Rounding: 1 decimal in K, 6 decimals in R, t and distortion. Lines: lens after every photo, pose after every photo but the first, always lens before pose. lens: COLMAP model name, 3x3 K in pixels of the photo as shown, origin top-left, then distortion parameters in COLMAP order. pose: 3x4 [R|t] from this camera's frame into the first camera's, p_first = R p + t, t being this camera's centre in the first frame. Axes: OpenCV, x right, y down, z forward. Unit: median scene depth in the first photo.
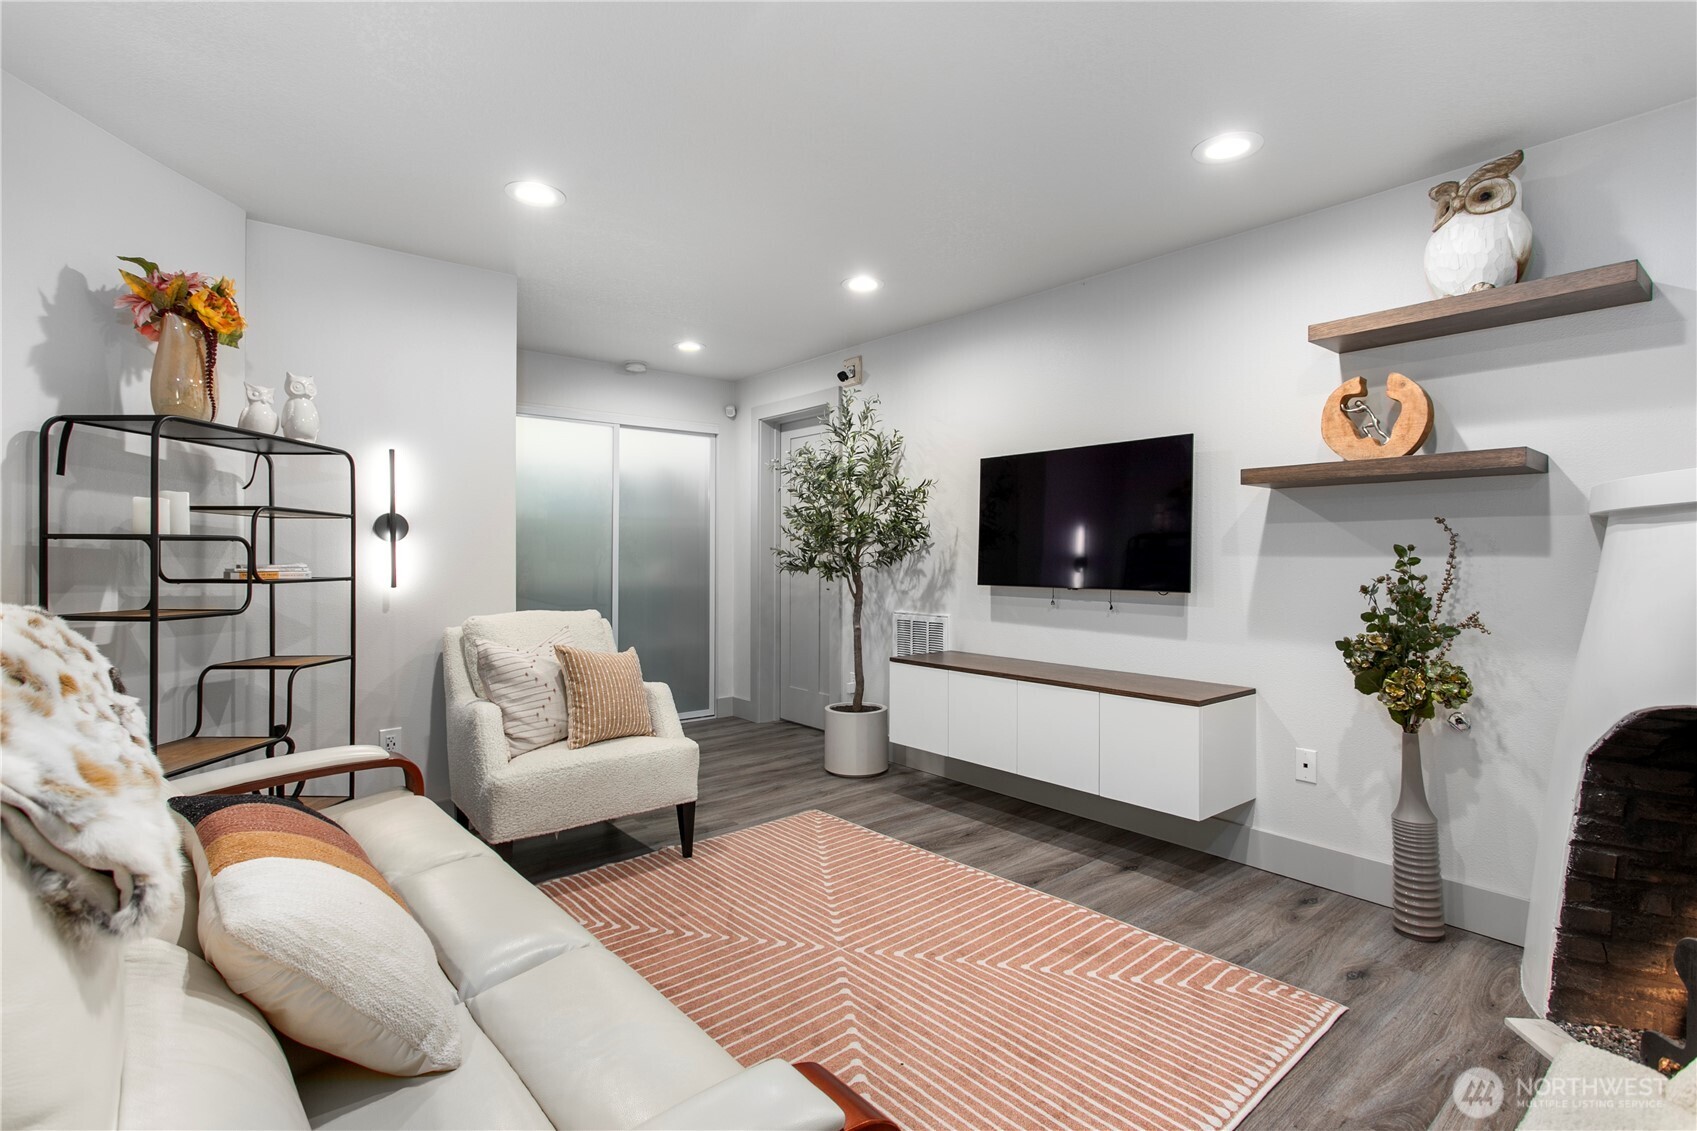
lens RADIAL K [[812.0, 0, 854.9], [0, 812.0, 558.3], [0, 0, 1]] dist [-0.000304, 0.000490]
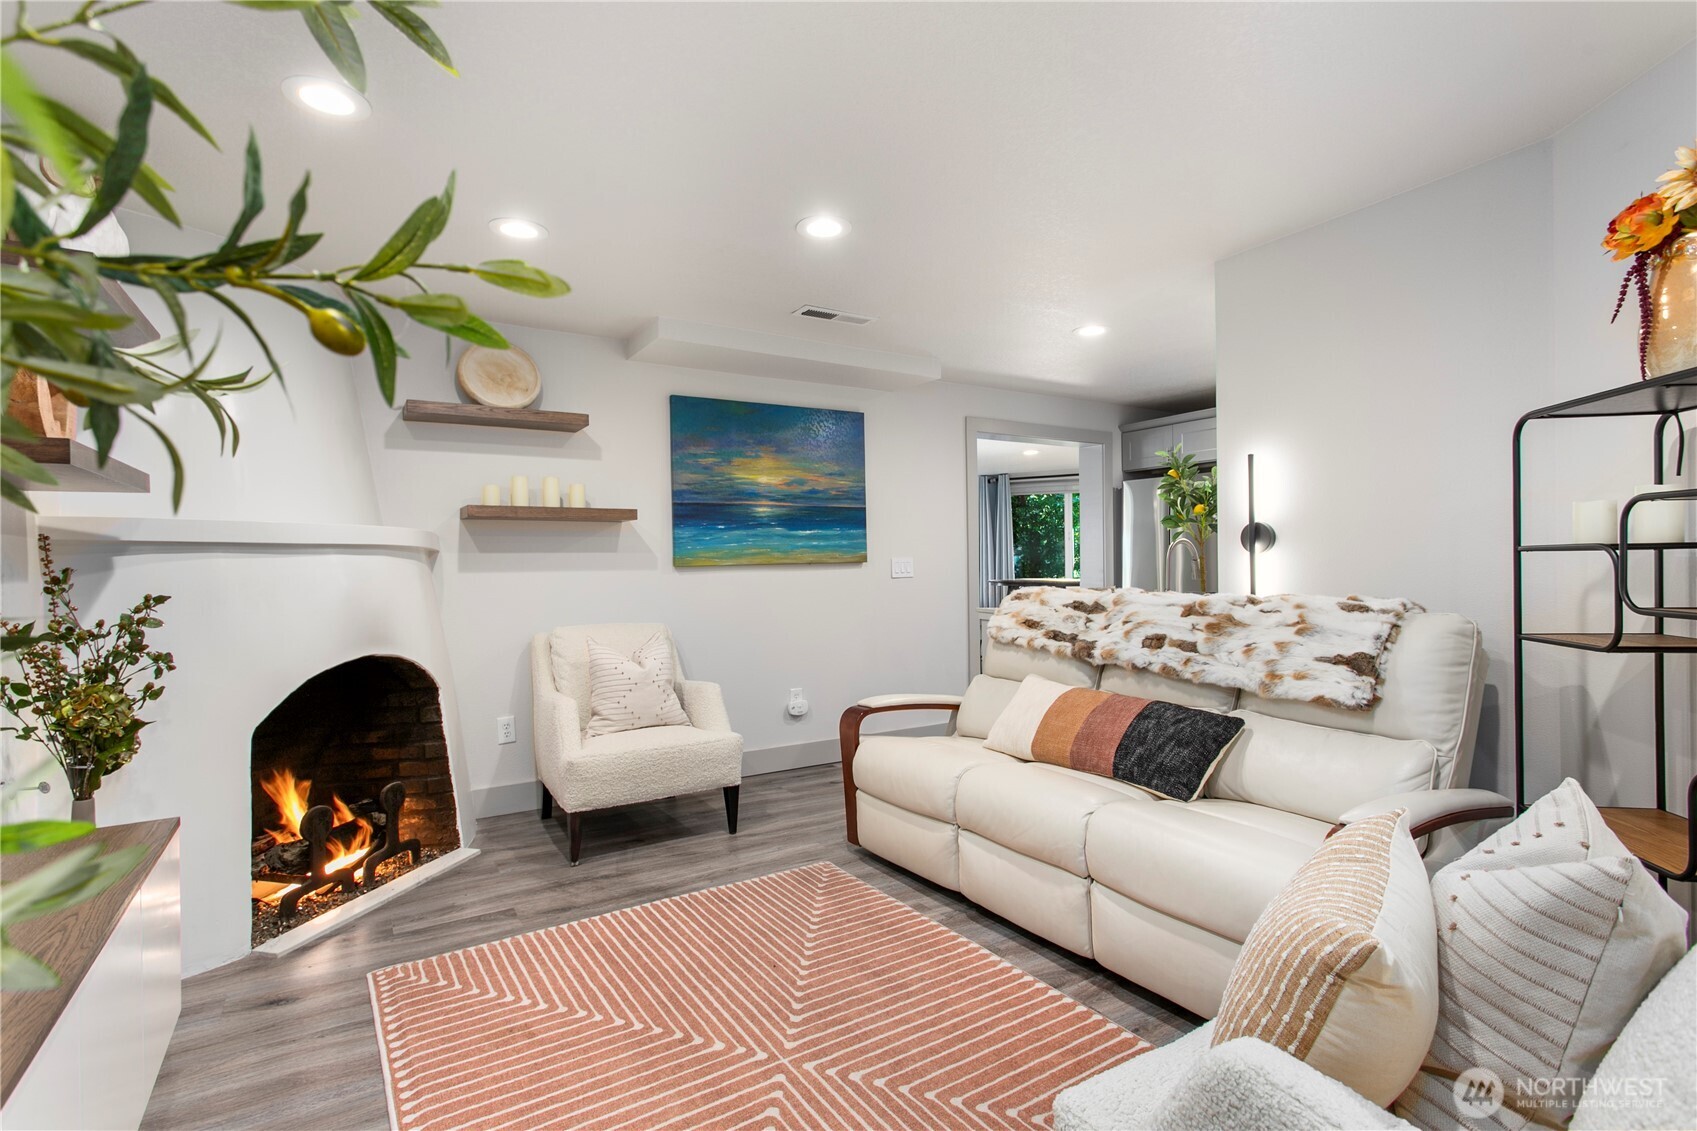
lens RADIAL K [[812.0, 0, 849.9], [0, 812.0, 561.9], [0, 0, 1]] dist [-0.000304, 0.000490]
pose [[-0.989426, 0.008648, 0.144778, -0.212507], [0.009718, 0.999930, 0.006679, -0.022726], [-0.144710, 0.008016, -0.989442, 1.856477]]
